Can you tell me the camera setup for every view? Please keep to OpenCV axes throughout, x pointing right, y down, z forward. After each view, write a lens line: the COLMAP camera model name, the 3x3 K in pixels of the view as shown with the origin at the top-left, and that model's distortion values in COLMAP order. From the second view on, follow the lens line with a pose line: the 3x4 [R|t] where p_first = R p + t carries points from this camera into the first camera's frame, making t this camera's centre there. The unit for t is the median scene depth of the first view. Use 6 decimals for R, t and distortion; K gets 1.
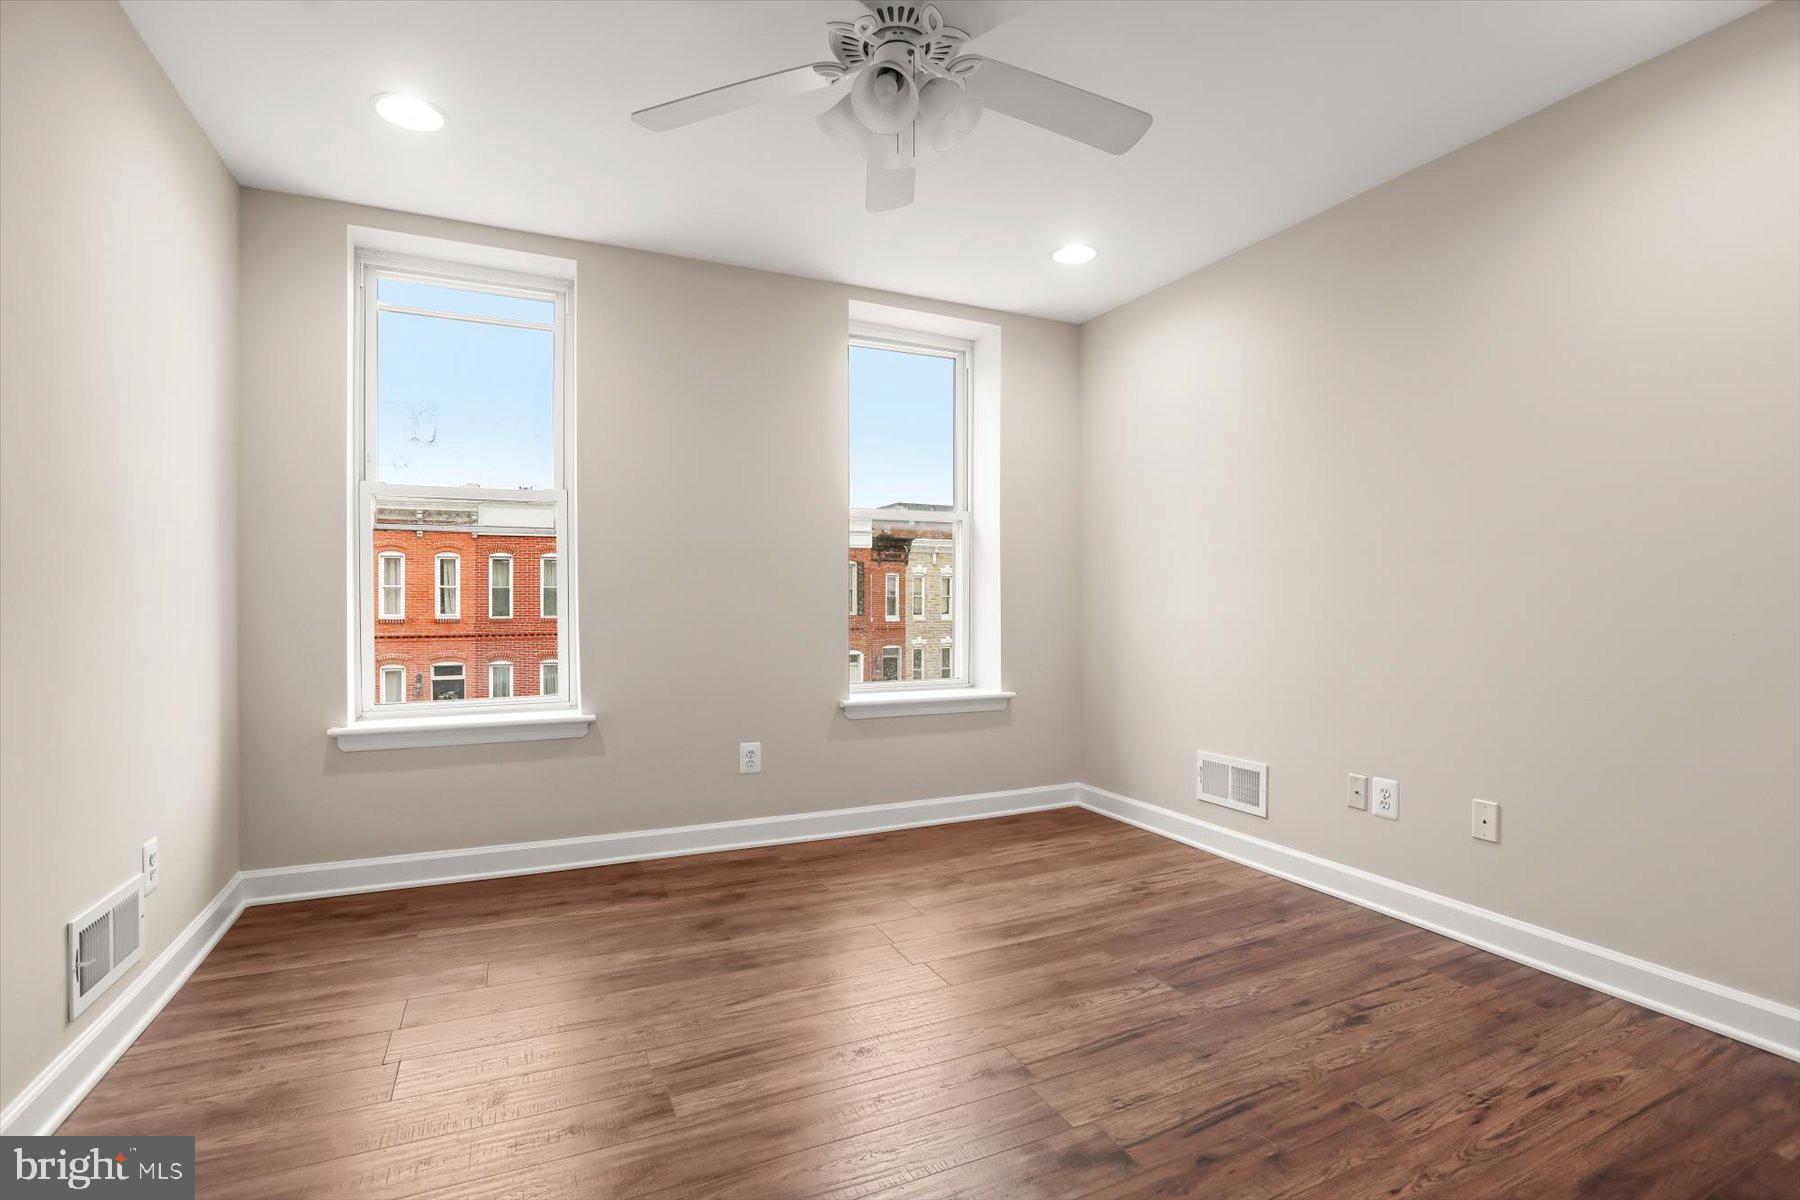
lens RADIAL K [[835.9, 0, 902.1], [0, 835.9, 613.3], [0, 0, 1]] dist [0.000273, 0.000124]
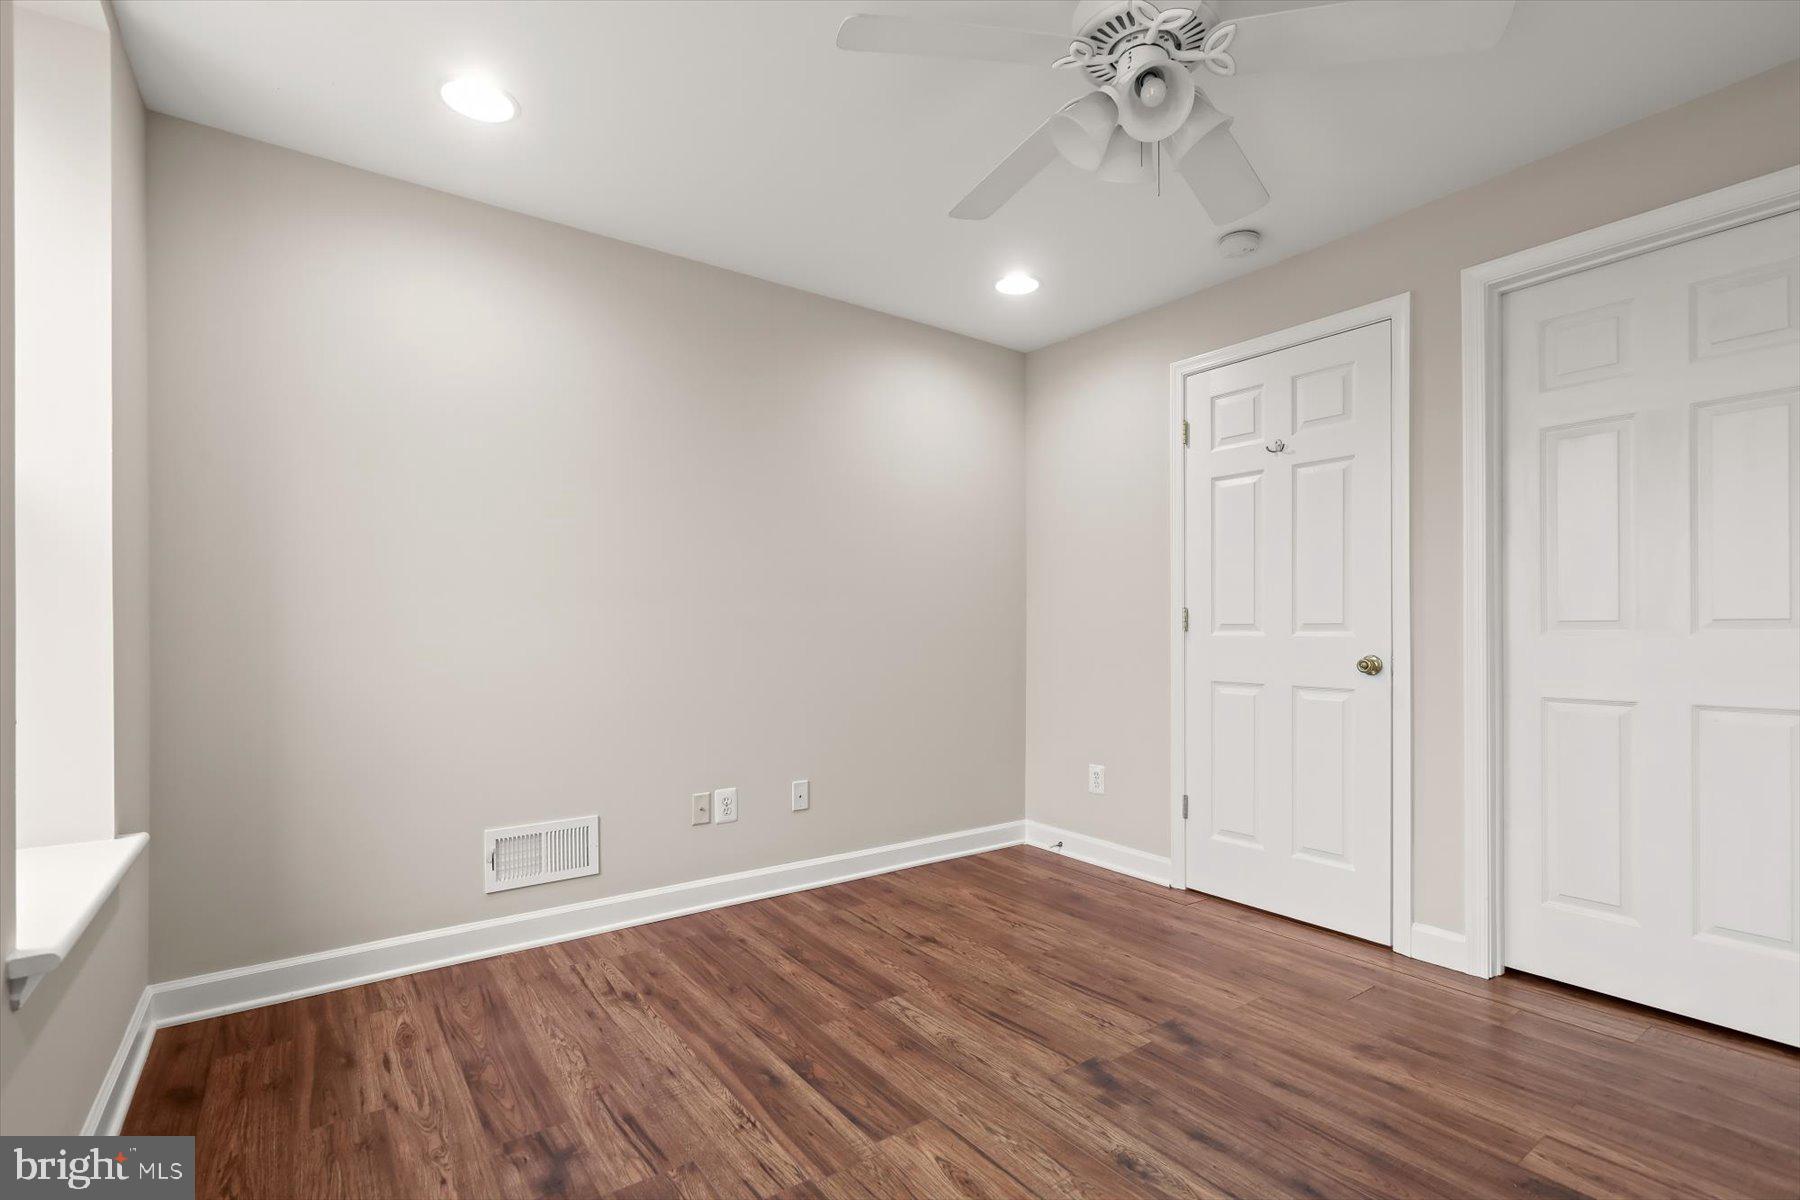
lens RADIAL K [[835.9, 0, 902.1], [0, 835.9, 613.3], [0, 0, 1]] dist [0.000273, 0.000124]
pose [[-0.187800, 0.019115, 0.982021, -0.617821], [0.014426, 0.999756, -0.016701, -0.023531], [-0.982101, 0.011031, -0.188030, 0.982363]]
